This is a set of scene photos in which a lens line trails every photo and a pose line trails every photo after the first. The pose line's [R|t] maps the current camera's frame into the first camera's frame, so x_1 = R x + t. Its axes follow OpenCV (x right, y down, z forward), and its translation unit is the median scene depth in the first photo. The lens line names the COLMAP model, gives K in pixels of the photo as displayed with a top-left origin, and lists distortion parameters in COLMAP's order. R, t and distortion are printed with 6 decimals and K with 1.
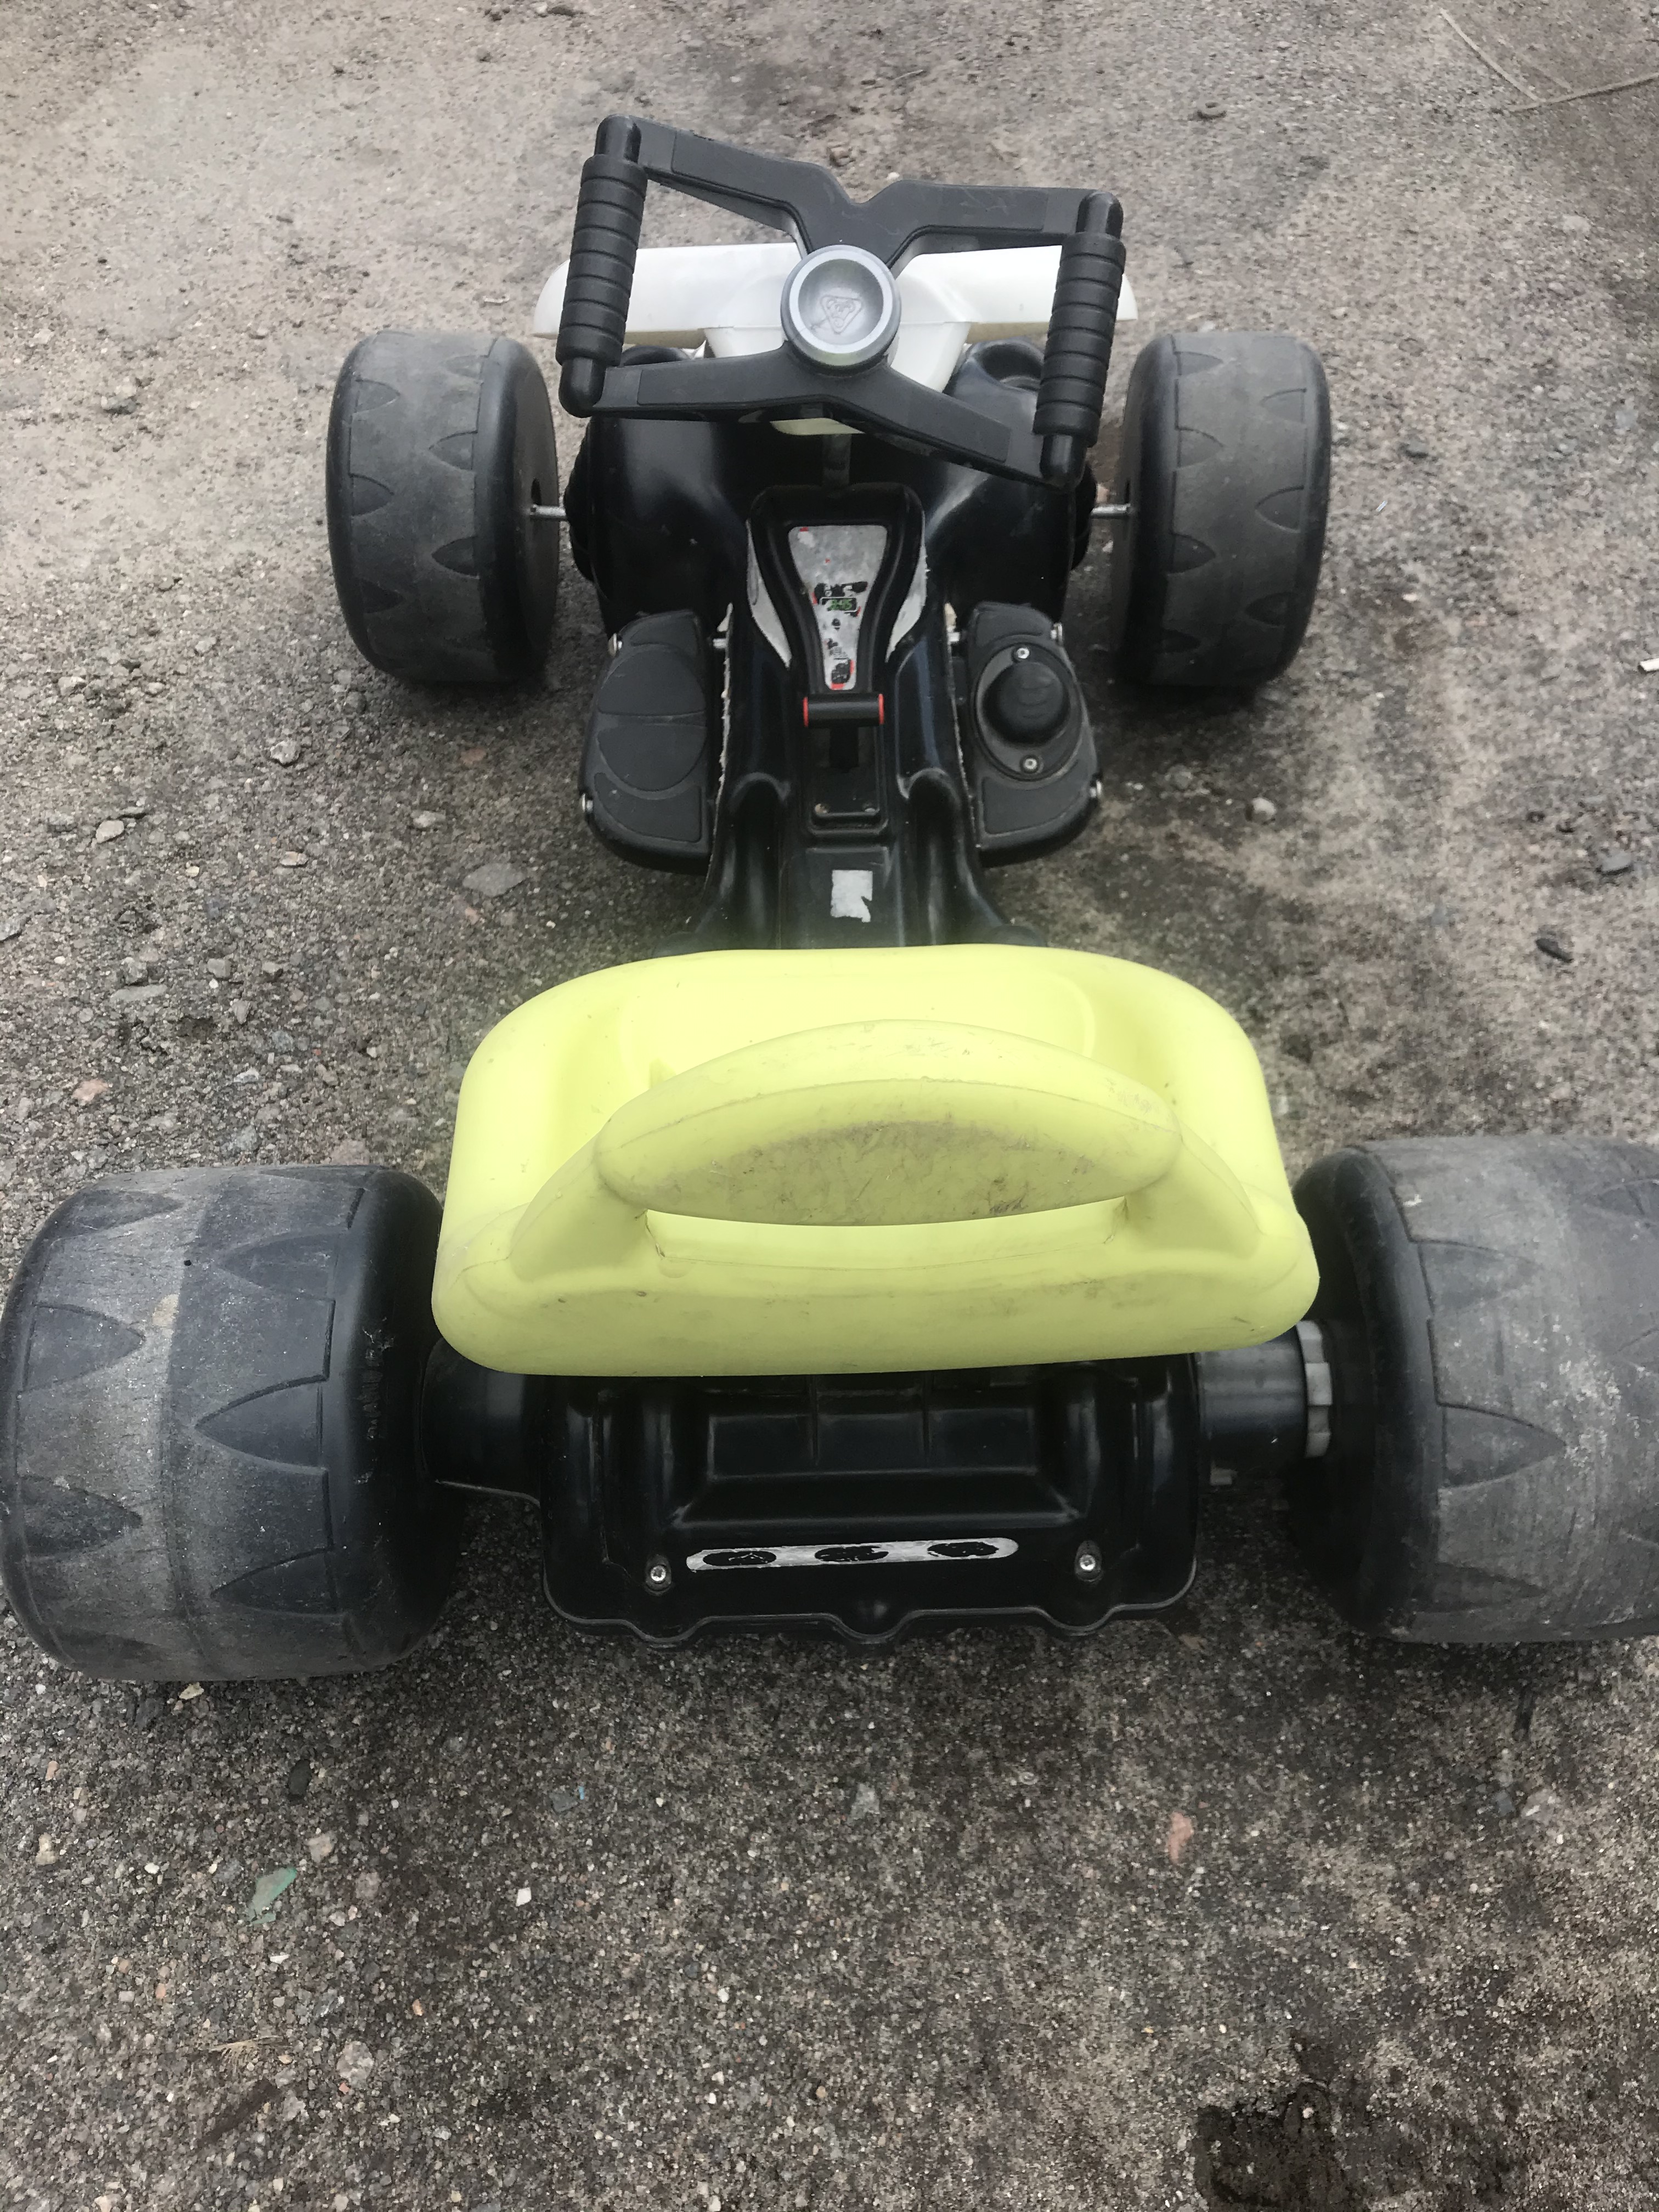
lens RADIAL K [[1854.5, 0, 775.9], [0, 1854.5, 1108.5], [0, 0, 1]] dist [0.001363, 0.002734]
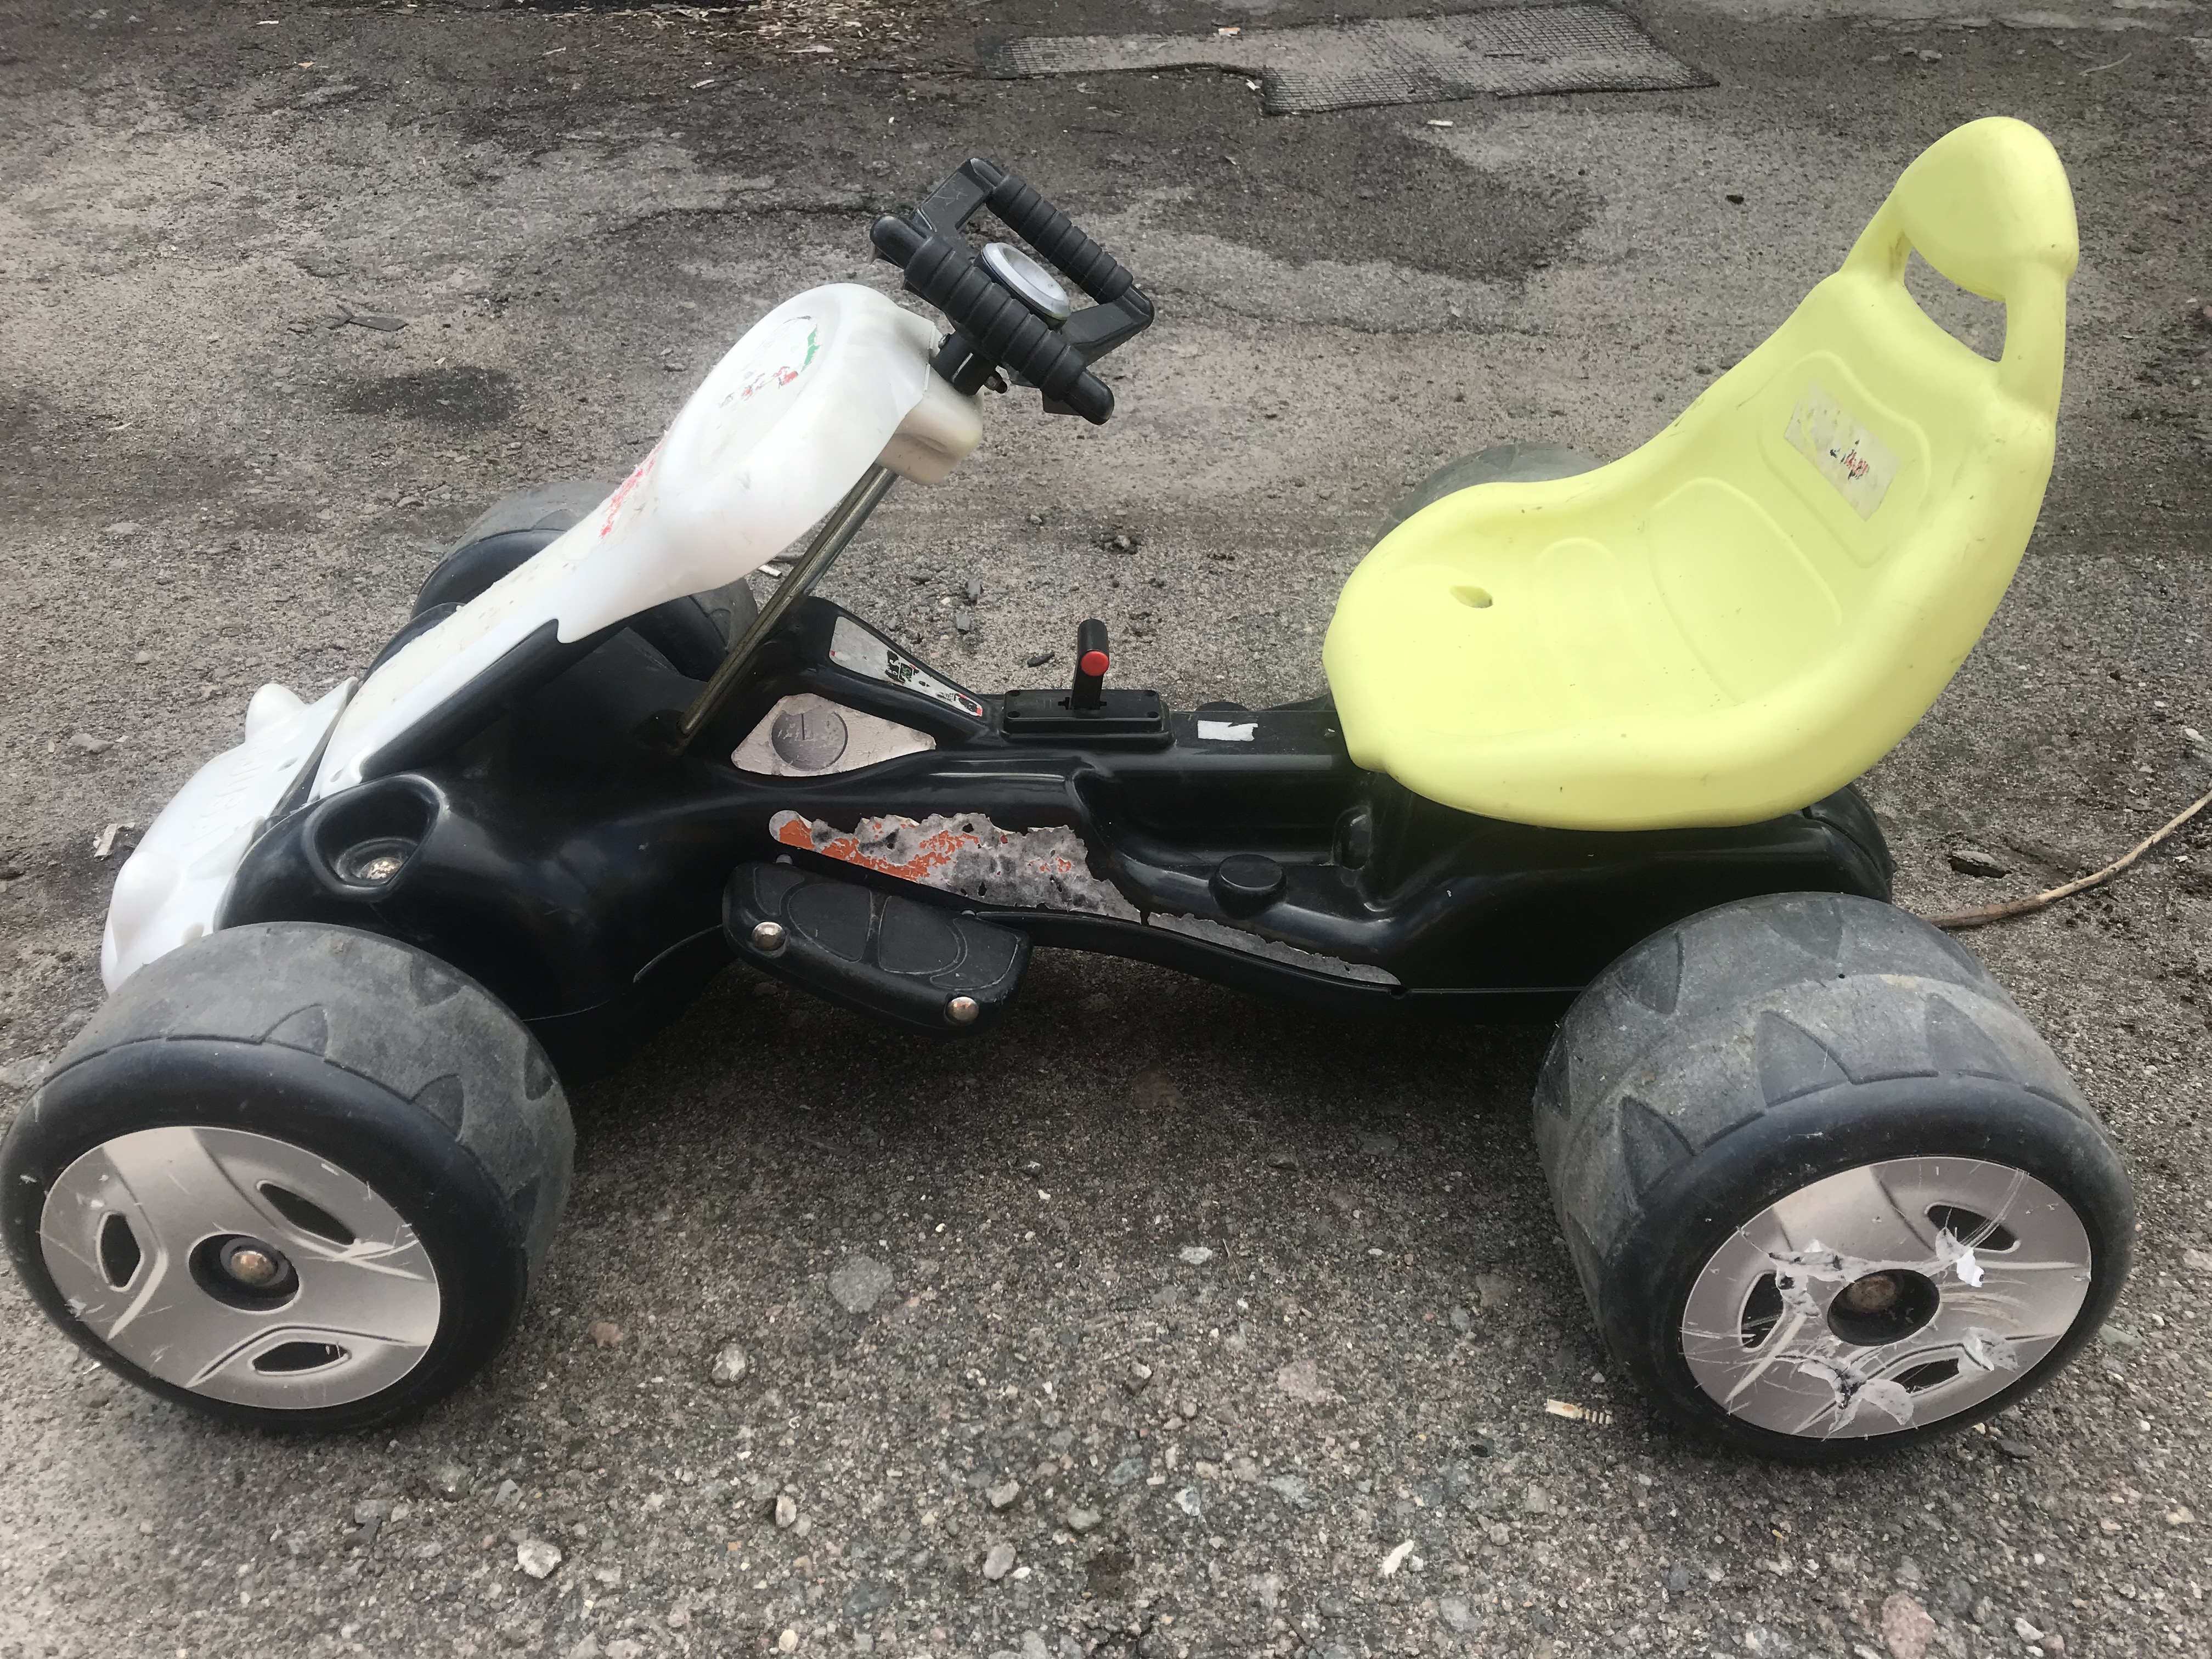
lens RADIAL K [[1854.5, 0, 1140.2], [0, 1854.5, 854.8], [0, 0, 1]] dist [0.001363, 0.002734]
pose [[-0.038482, -0.526661, 0.849204, -0.769634], [0.794991, 0.498734, 0.345331, -0.413945], [-0.605399, 0.688398, 0.399499, 0.528694]]
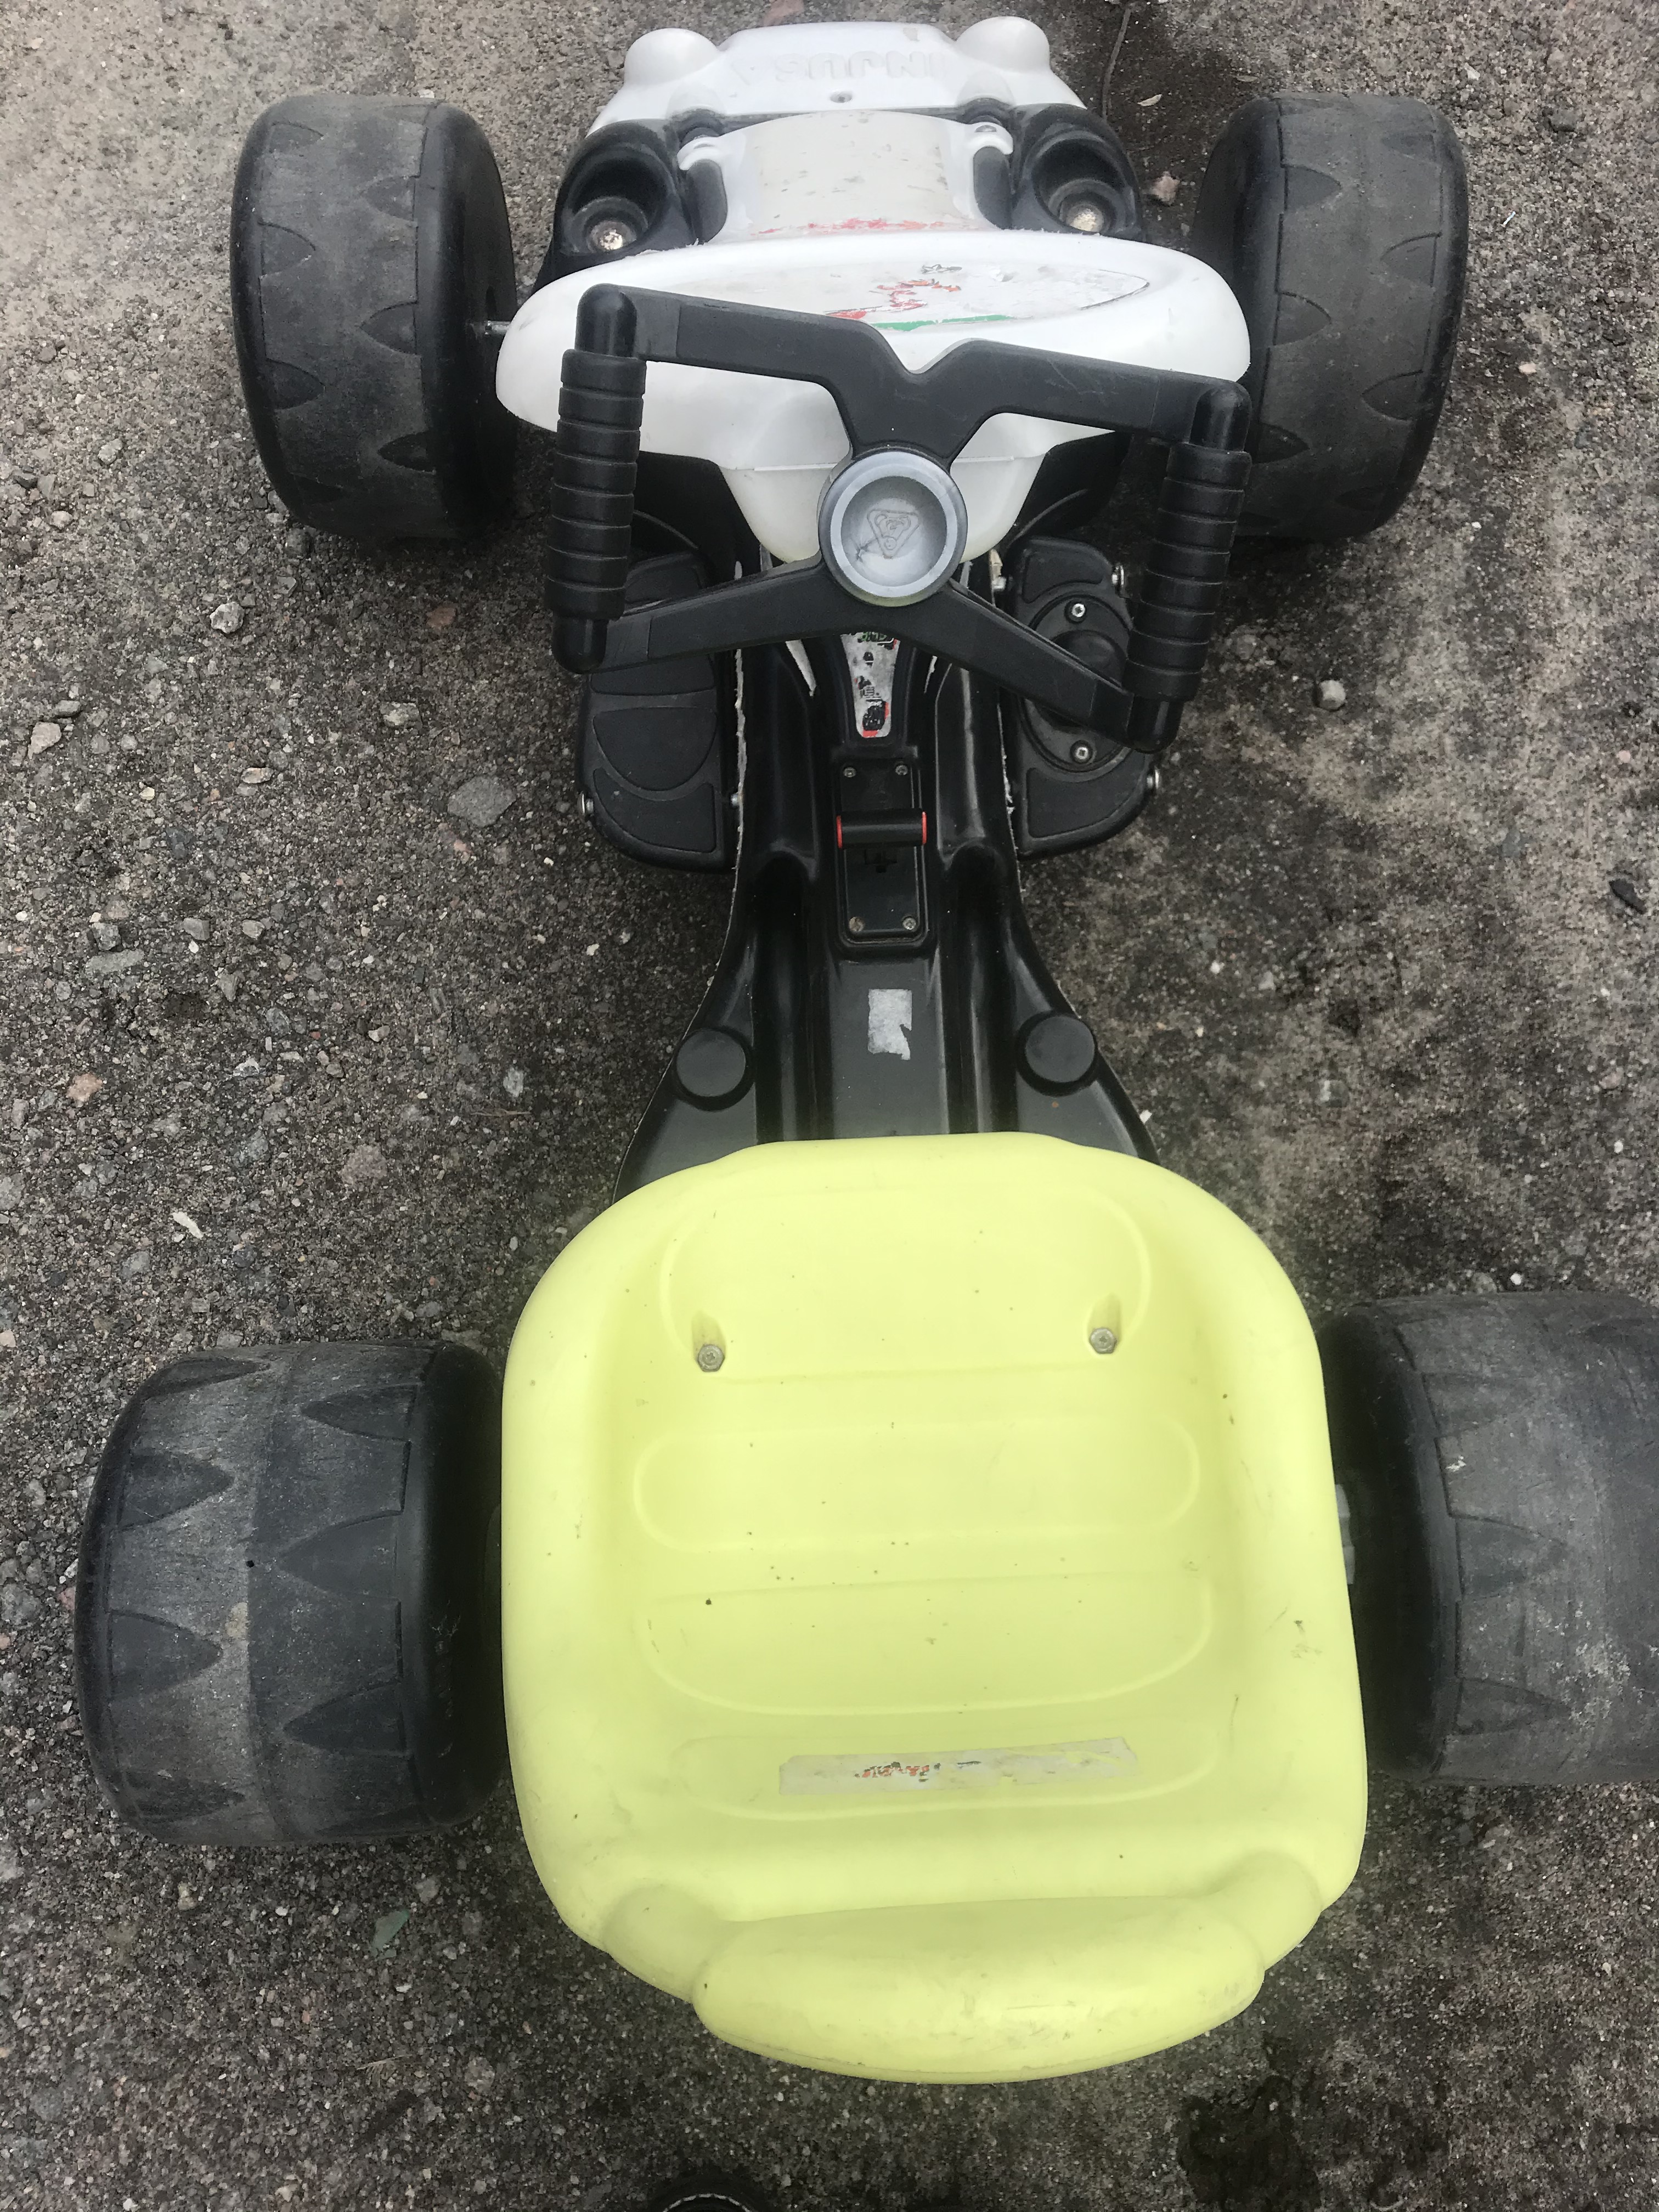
lens RADIAL K [[1854.5, 0, 787.1], [0, 1854.5, 1122.7], [0, 0, 1]] dist [0.001363, 0.002734]
pose [[0.999552, -0.026769, 0.013399, -0.020295], [0.019039, 0.913887, 0.405523, -0.368484], [-0.023100, -0.405086, 0.913987, 0.108507]]
